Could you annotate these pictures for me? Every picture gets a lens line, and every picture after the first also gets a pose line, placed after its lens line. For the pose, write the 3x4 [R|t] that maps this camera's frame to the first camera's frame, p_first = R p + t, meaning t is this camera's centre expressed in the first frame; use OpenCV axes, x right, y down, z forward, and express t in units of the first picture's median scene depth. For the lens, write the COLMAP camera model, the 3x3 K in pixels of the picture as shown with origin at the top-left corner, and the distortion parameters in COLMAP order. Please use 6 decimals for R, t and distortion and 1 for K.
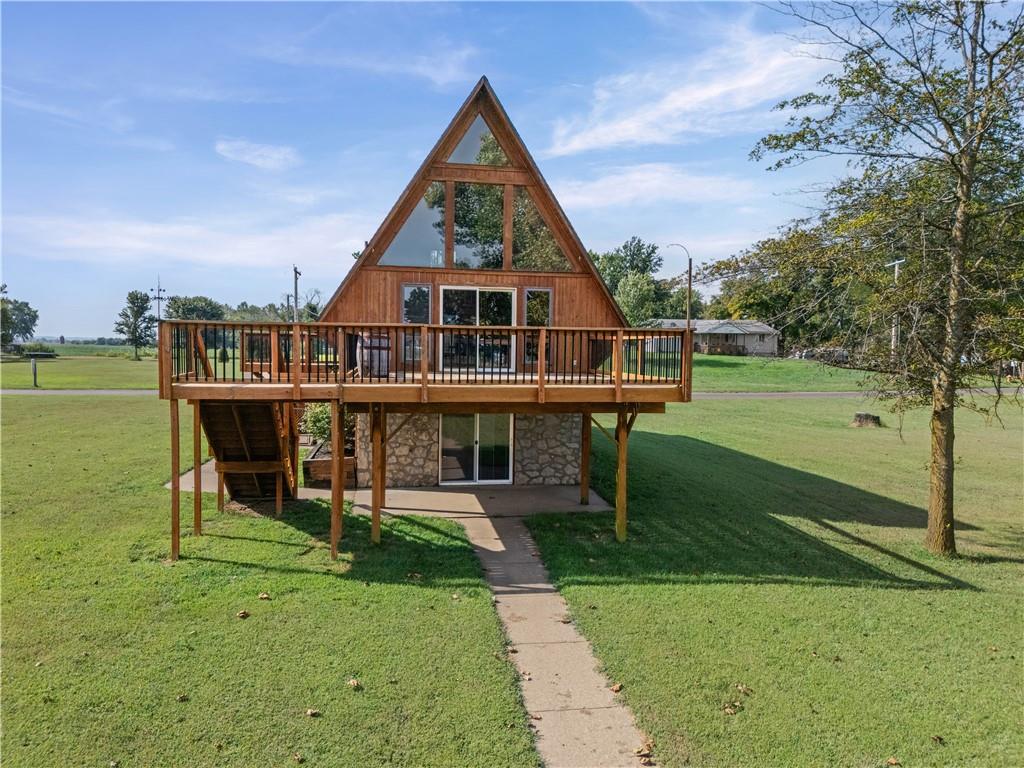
lens RADIAL K [[770.2, 0, 523.0], [0, 770.2, 370.6], [0, 0, 1]] dist [0.096377, -0.101252]
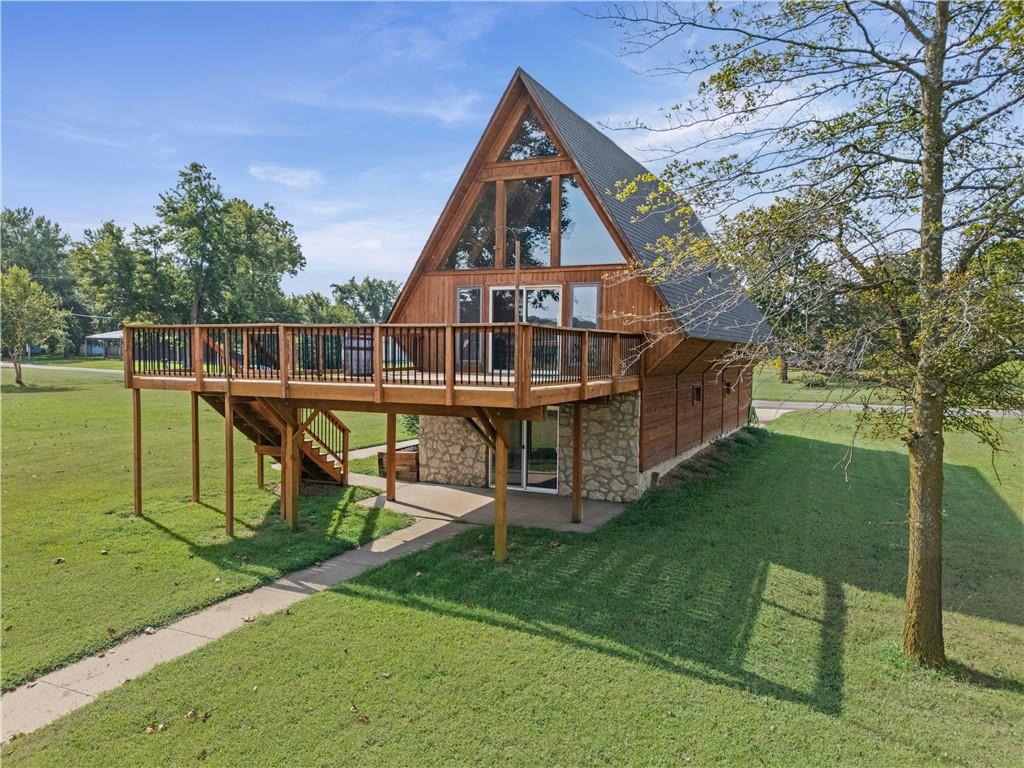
lens RADIAL K [[770.2, 0, 523.0], [0, 770.2, 370.6], [0, 0, 1]] dist [0.096377, -0.101252]
pose [[0.813310, 0.010975, -0.581726, 0.610305], [-0.017088, 0.999841, -0.005028, 0.002761], [0.581579, 0.014030, 0.813369, 0.259999]]
